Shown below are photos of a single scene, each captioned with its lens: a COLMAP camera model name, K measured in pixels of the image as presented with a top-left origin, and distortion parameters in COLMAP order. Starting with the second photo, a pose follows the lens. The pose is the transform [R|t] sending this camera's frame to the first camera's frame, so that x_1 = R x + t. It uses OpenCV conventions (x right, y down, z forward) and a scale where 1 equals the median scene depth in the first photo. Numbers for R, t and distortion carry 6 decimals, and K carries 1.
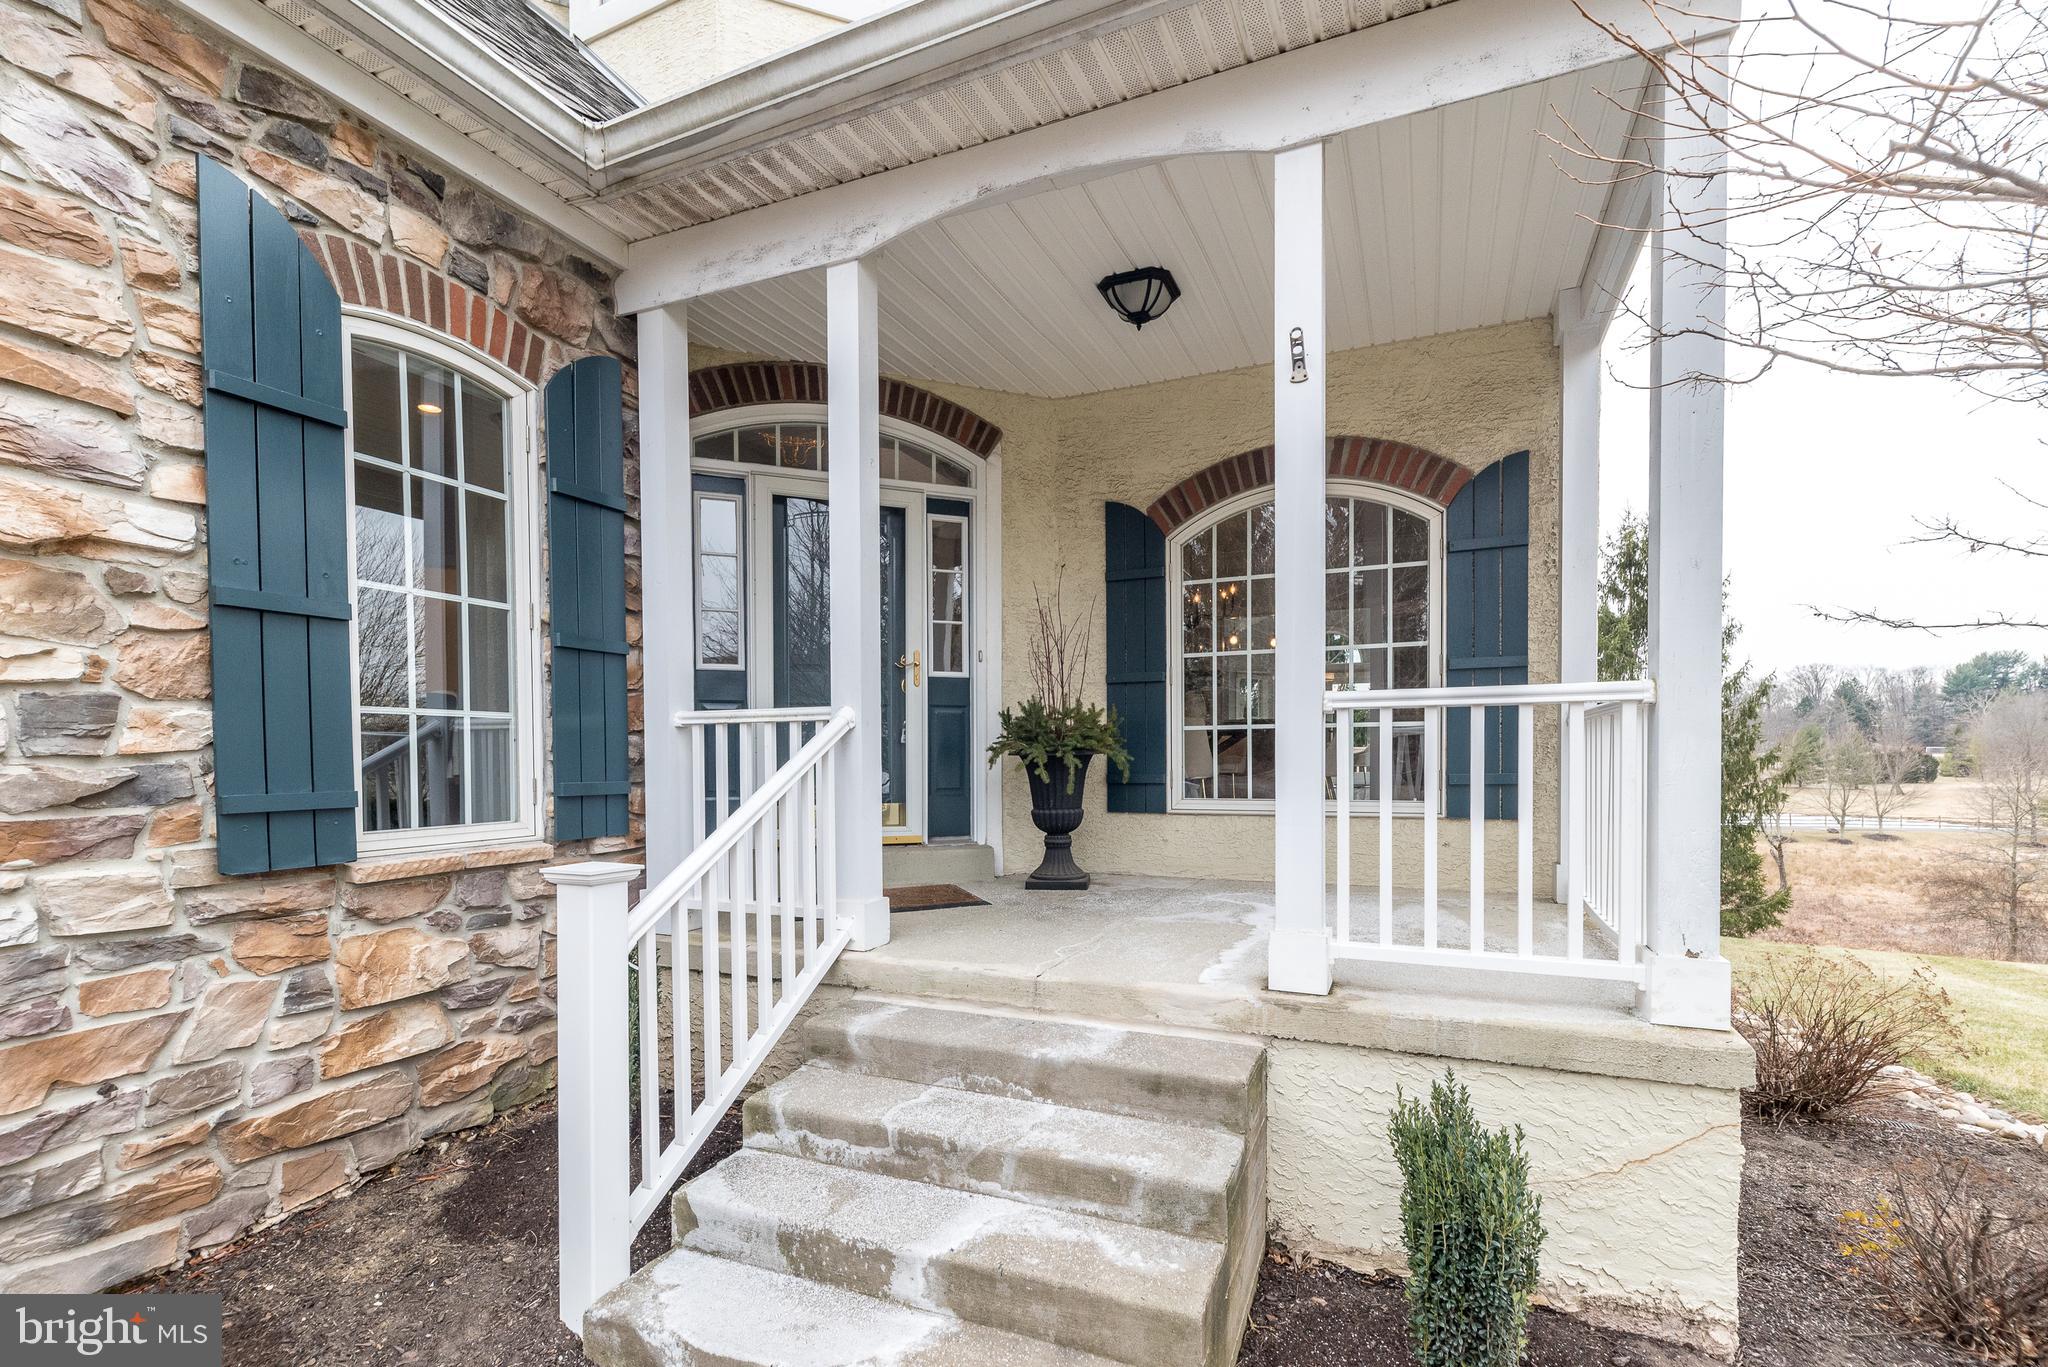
lens RADIAL K [[898.6, 0, 1011.1], [0, 898.6, 755.6], [0, 0, 1]] dist [0.009765, -0.000727]
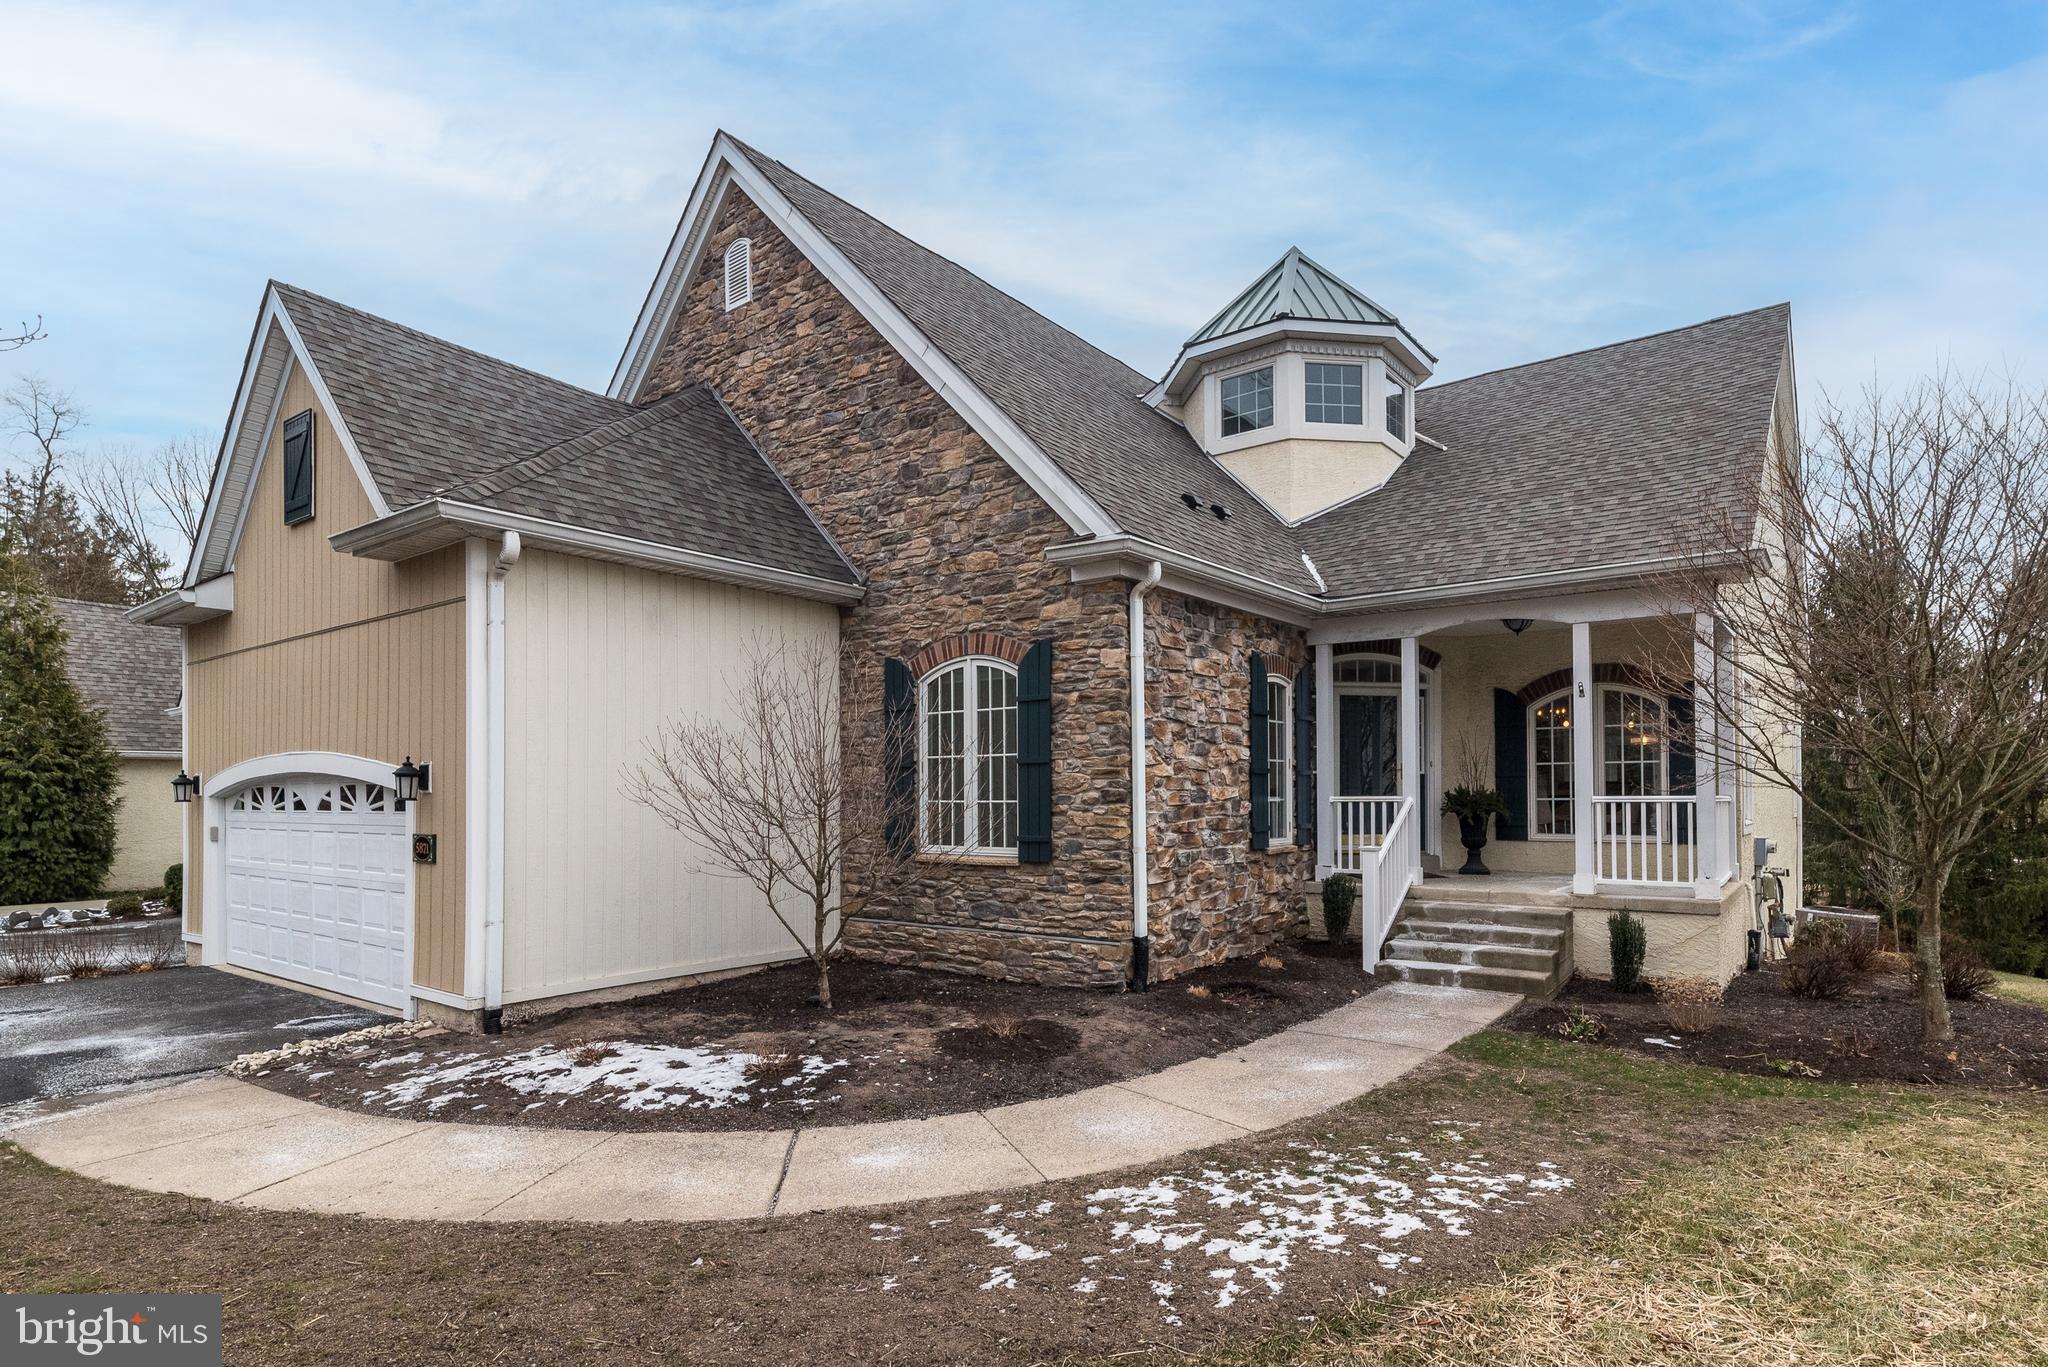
lens RADIAL K [[1051.1, 0, 1070.2], [0, 1051.1, 753.2], [0, 0, 1]] dist [0.007158, 0.001276]
pose [[0.979010, -0.003371, -0.203783, -0.490231], [-0.003988, 0.999355, -0.035690, -0.062234], [0.203772, 0.035753, 0.978365, -2.138757]]
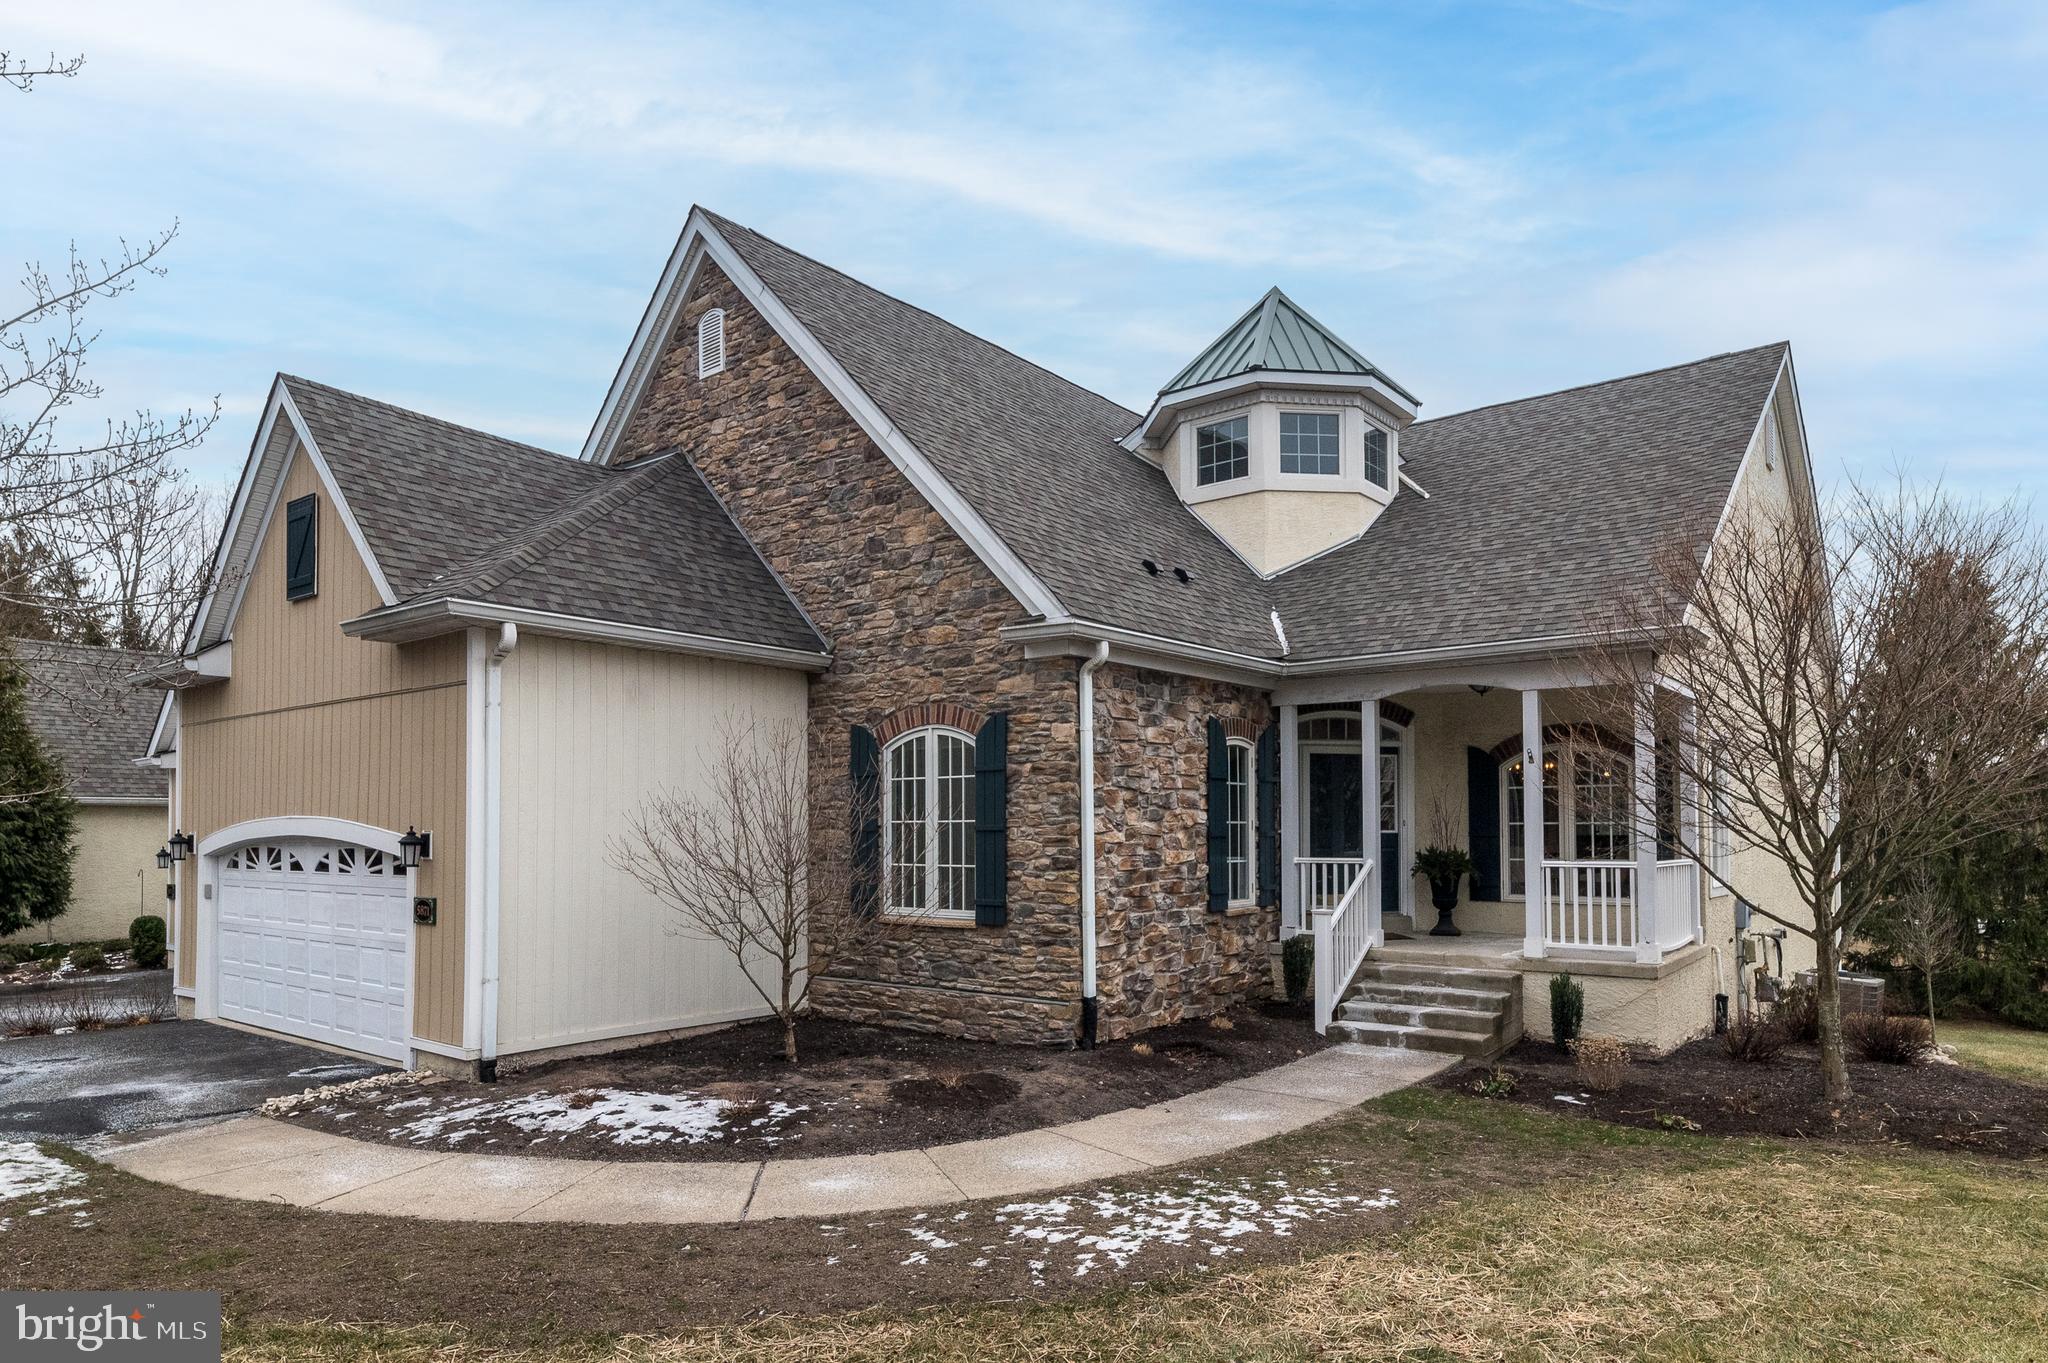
lens RADIAL K [[1216.4, 0, 1045.6], [0, 1216.4, 761.2], [0, 0, 1]] dist [0.001693, 0.004304]
pose [[0.972691, -0.006195, -0.232021, -0.255379], [-0.006184, 0.998597, -0.052587, -0.137238], [0.232021, 0.052585, 0.971288, -2.611271]]
